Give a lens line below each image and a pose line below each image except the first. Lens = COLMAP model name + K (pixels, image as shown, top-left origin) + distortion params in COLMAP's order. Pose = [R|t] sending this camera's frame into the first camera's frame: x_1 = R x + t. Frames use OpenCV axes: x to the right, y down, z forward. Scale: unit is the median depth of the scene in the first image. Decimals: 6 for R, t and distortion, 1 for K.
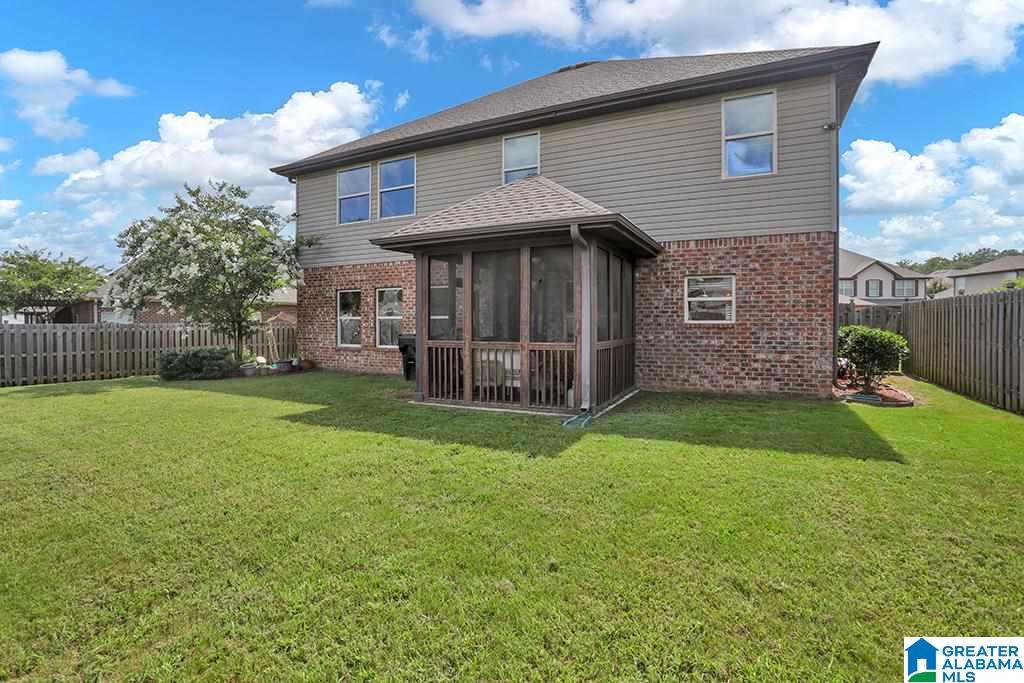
lens RADIAL K [[496.7, 0, 512.0], [0, 496.7, 341.5], [0, 0, 1]] dist [-0.031925, 0.000126]
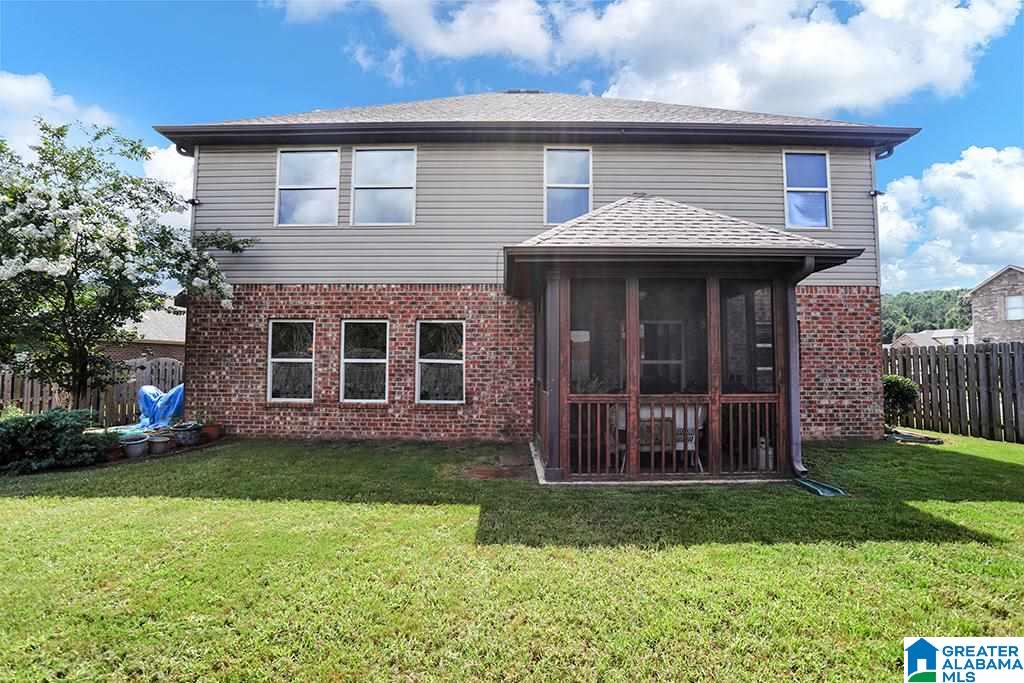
lens RADIAL K [[525.0, 0, 512.0], [0, 525.0, 341.5], [0, 0, 1]] dist [-0.025925, -0.000021]
pose [[0.892682, 0.024345, 0.450028, -0.569855], [0.012304, 0.996851, -0.078334, -0.019124], [-0.450518, 0.075465, 0.889572, 0.322918]]
